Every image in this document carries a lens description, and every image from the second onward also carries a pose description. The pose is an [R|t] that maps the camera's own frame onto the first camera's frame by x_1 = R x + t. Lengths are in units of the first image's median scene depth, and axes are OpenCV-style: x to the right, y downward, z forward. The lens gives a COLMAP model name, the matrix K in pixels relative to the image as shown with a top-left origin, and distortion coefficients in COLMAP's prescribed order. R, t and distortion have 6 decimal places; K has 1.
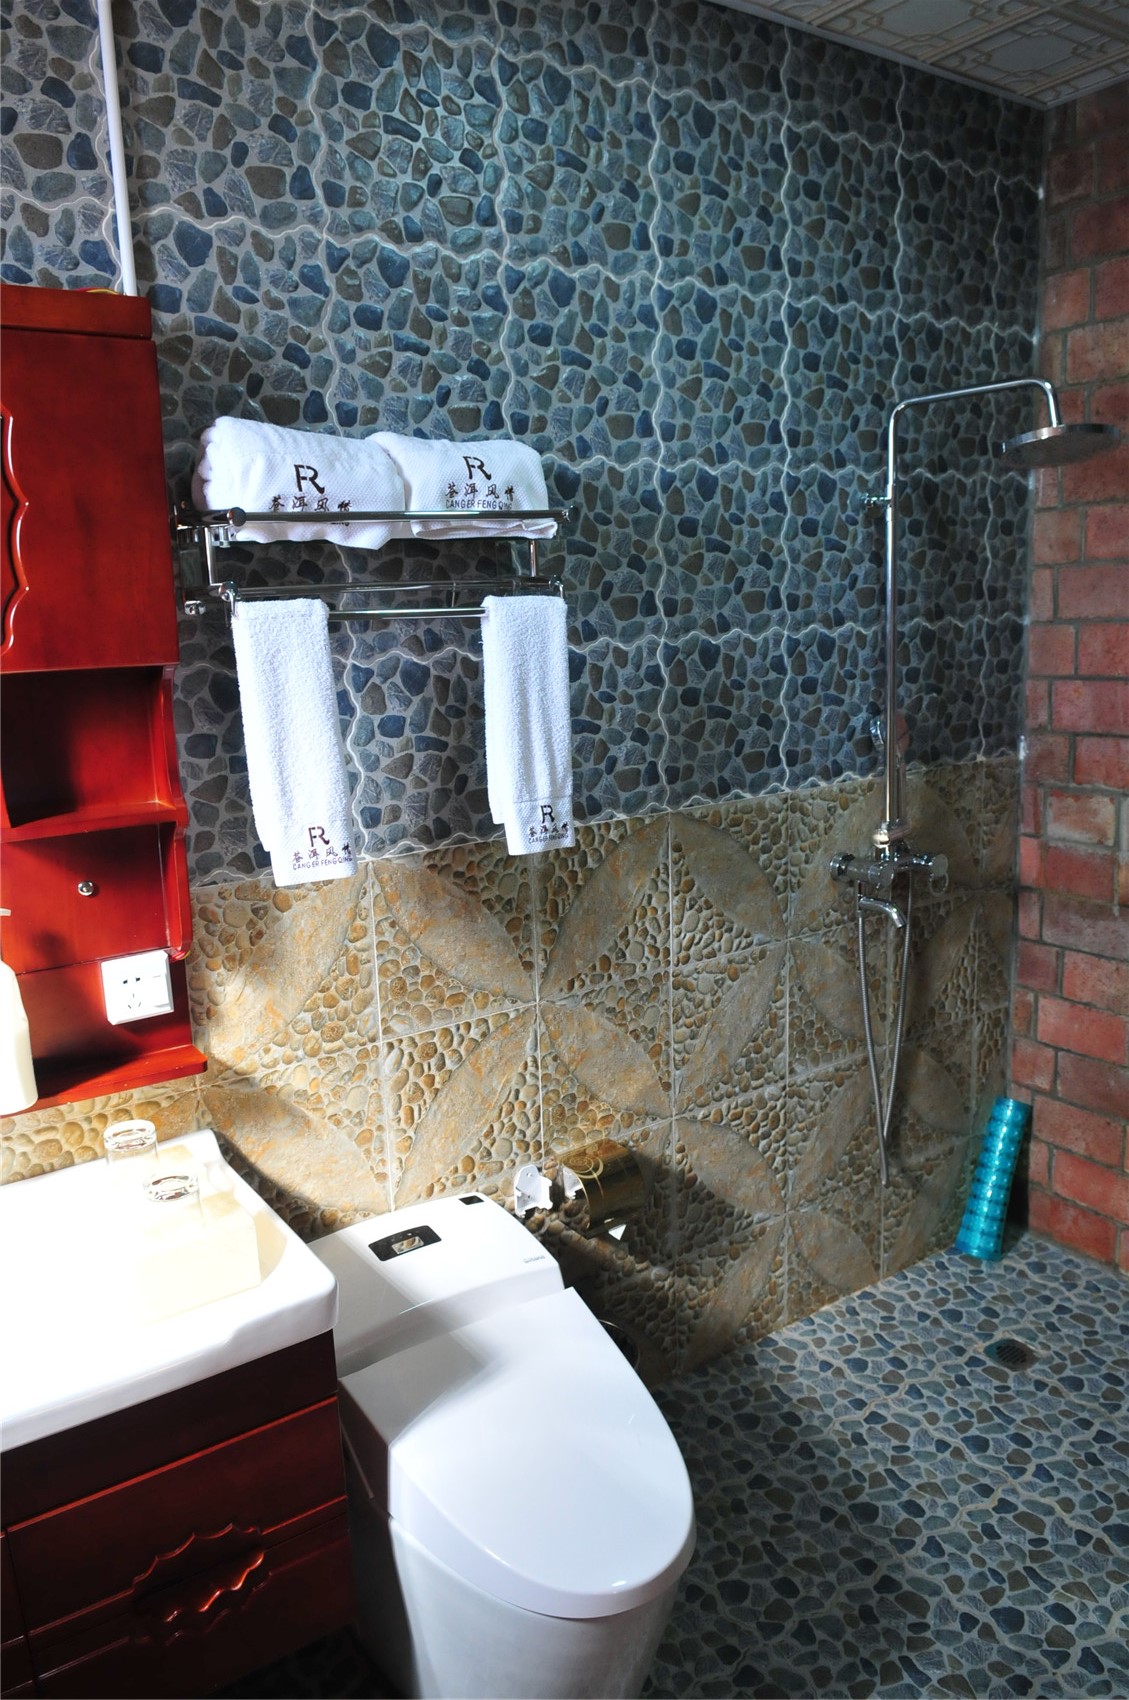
lens RADIAL K [[1256.4, 0, 573.4], [0, 1256.4, 849.8], [0, 0, 1]] dist [-0.023540, -0.036363]
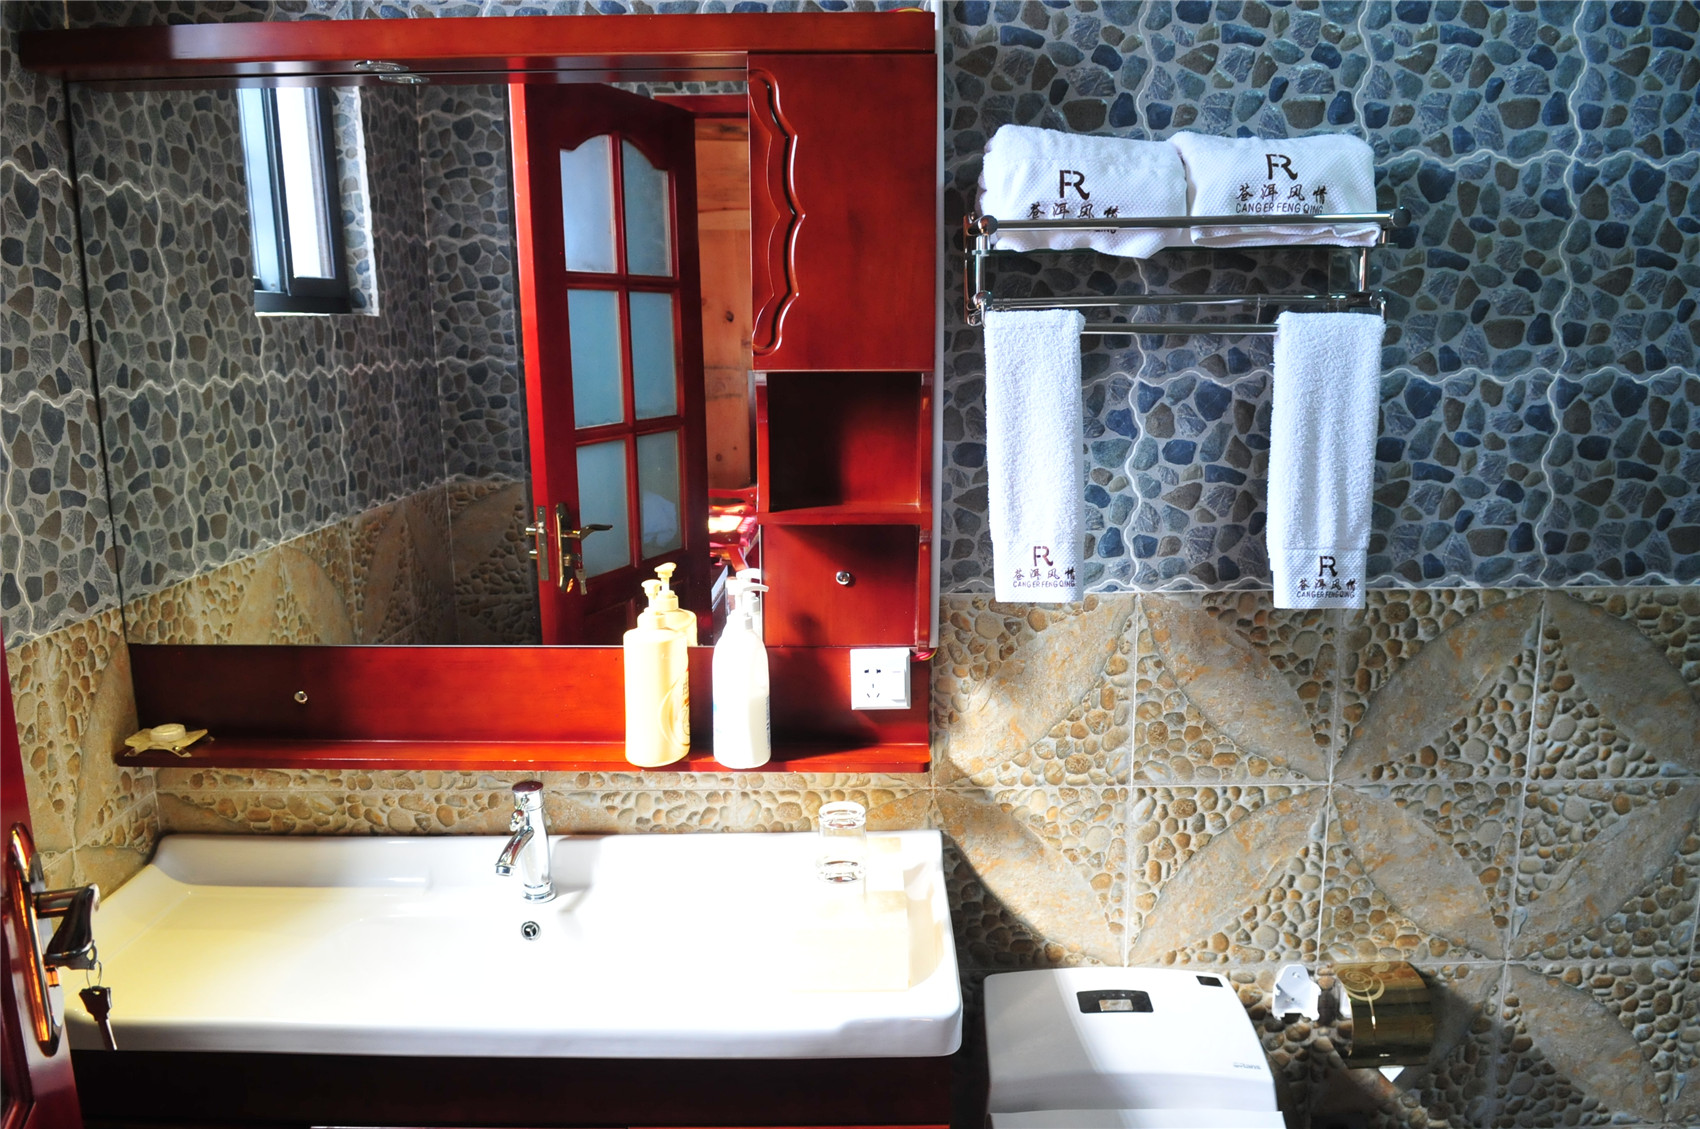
lens RADIAL K [[1256.4, 0, 853.4], [0, 1256.4, 572.1], [0, 0, 1]] dist [-0.023540, -0.036363]
pose [[0.813863, 0.130746, -0.566156, 0.191069], [-0.132702, 0.990429, 0.037963, -0.013496], [0.565701, 0.044233, 0.823423, 0.105663]]
